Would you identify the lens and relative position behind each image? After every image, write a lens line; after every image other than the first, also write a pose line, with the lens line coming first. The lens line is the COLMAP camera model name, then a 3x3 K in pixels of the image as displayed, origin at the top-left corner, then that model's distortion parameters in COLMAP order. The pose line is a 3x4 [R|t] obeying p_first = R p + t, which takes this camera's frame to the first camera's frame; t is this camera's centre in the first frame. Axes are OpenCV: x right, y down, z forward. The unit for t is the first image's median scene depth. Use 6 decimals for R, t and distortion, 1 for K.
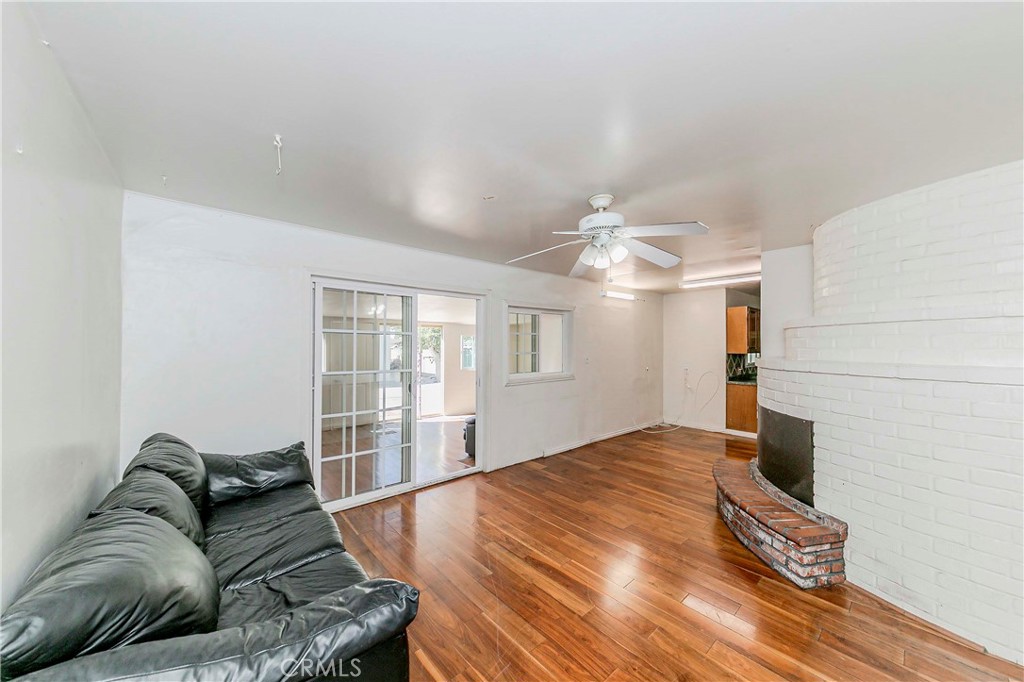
lens RADIAL K [[366.7, 0, 515.8], [0, 366.7, 337.4], [0, 0, 1]] dist [0.001382, -0.000397]
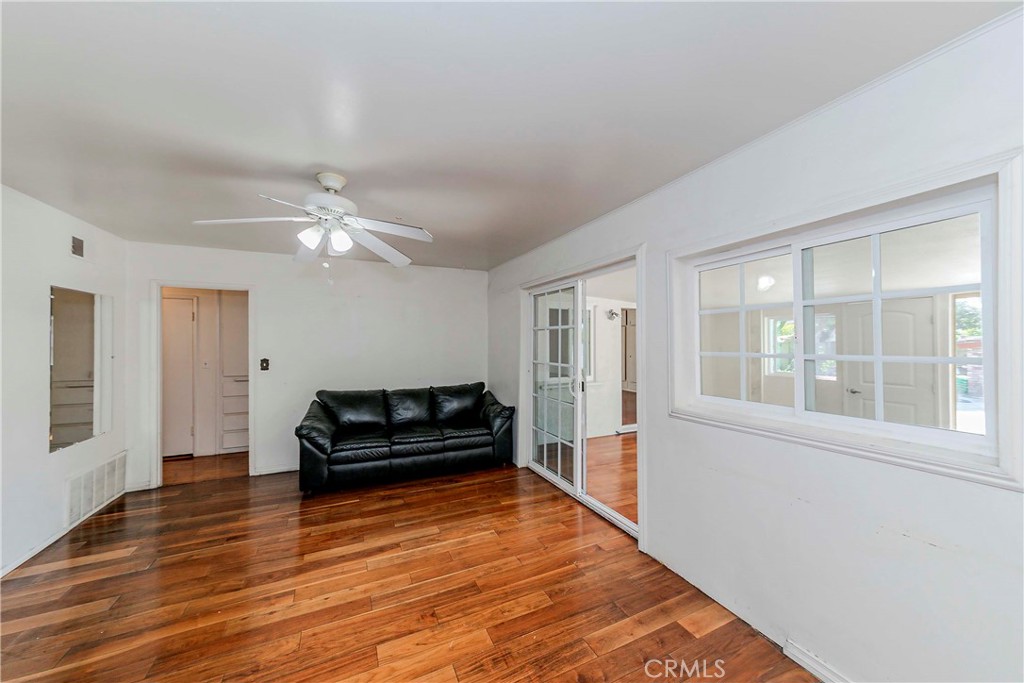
lens RADIAL K [[366.7, 0, 511.5], [0, 366.7, 341.7], [0, 0, 1]] dist [0.001382, -0.000397]
pose [[-0.292674, -0.007728, -0.956181, 0.865618], [0.028629, 0.999448, -0.016840, 0.050692], [0.955784, -0.032303, -0.292291, 1.516349]]
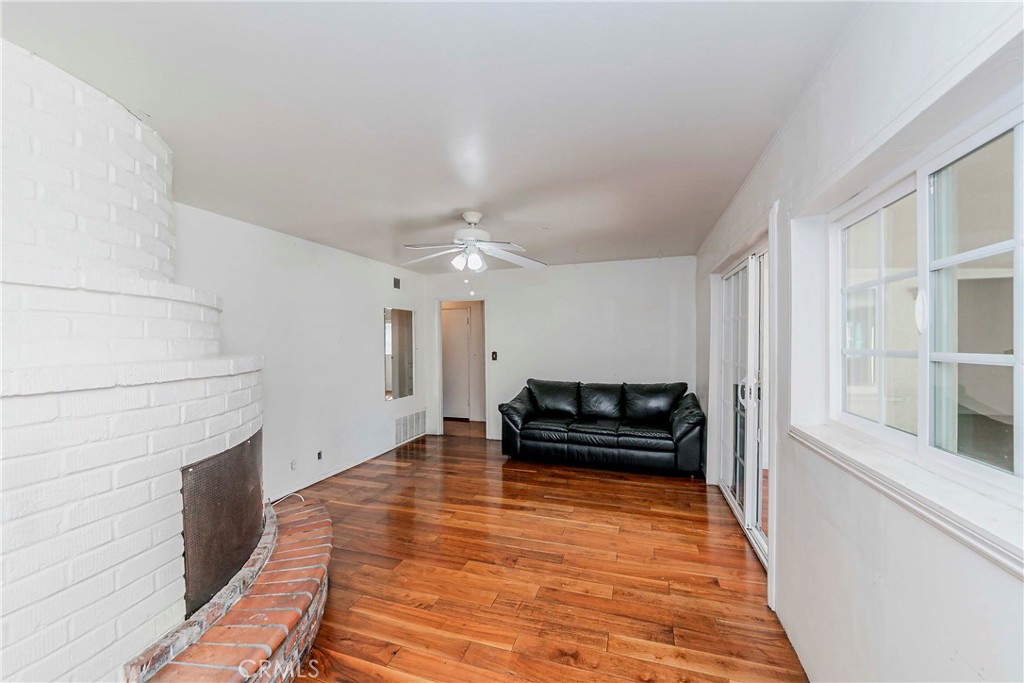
lens RADIAL K [[387.5, 0, 508.1], [0, 387.5, 350.1], [0, 0, 1]] dist [-0.020371, -0.000200]
pose [[-0.869818, 0.010803, -0.493254, 0.684356], [0.014487, 0.999888, -0.003647, 0.066701], [0.493159, -0.010318, -0.869878, 1.940424]]
